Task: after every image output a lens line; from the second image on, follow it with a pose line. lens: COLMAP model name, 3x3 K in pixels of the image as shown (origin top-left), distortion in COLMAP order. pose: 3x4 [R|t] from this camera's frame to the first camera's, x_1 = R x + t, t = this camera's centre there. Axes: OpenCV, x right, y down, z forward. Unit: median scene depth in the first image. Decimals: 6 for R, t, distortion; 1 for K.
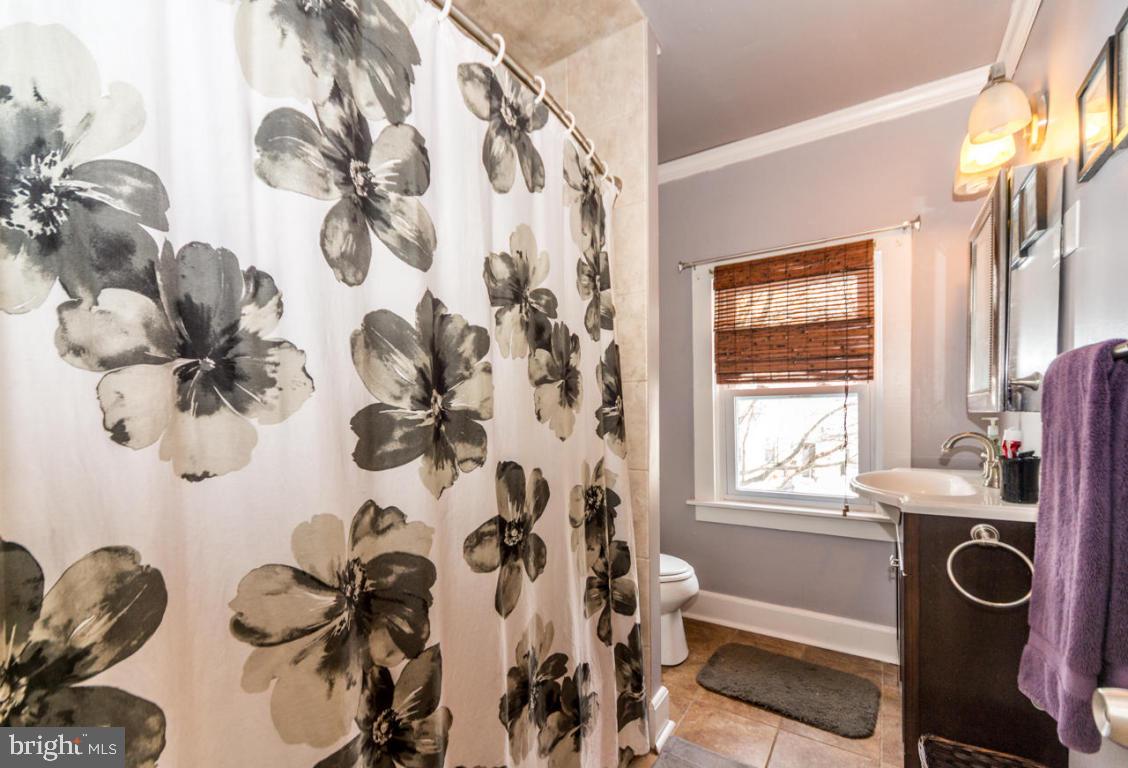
lens RADIAL K [[493.3, 0, 559.5], [0, 493.3, 428.6], [0, 0, 1]] dist [-0.000942, 0.000339]
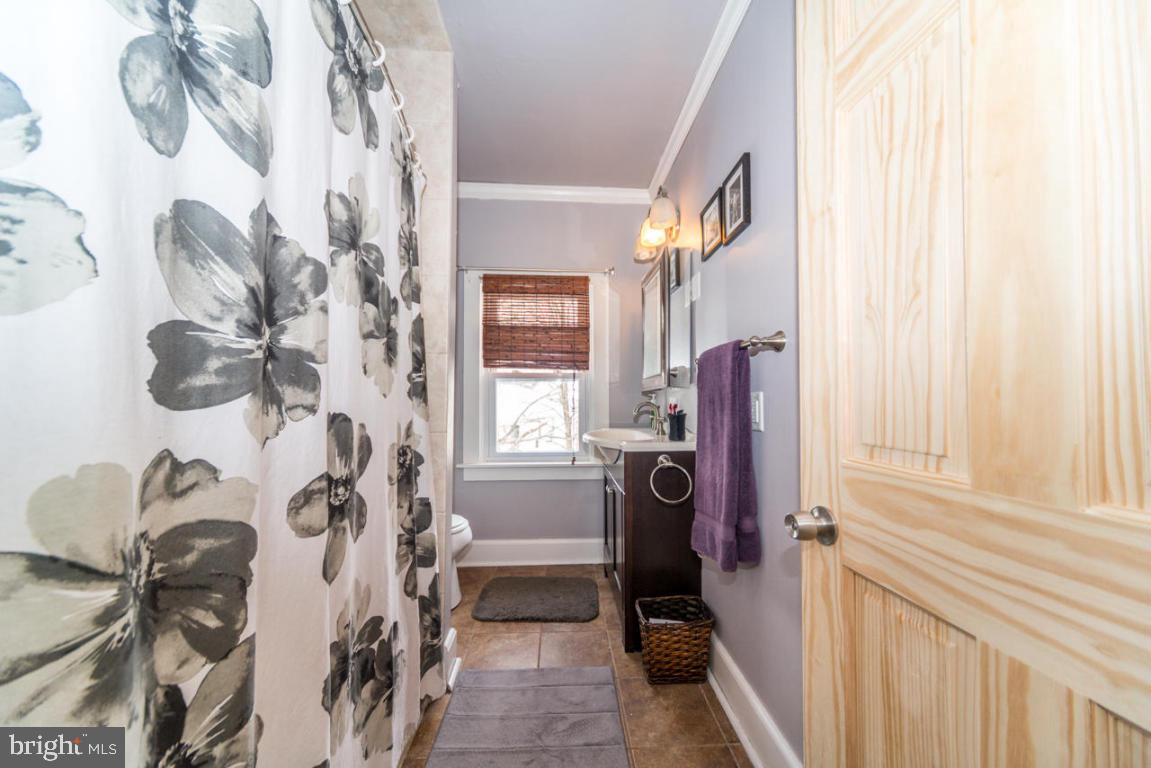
lens RADIAL K [[399.9, 0, 582.0], [0, 399.9, 391.8], [0, 0, 1]] dist [0.002826, -0.002413]
pose [[0.794132, 0.030637, 0.606972, -0.186782], [0.009386, 0.997991, -0.062653, 0.074047], [-0.607673, 0.055452, 0.792249, 0.113930]]
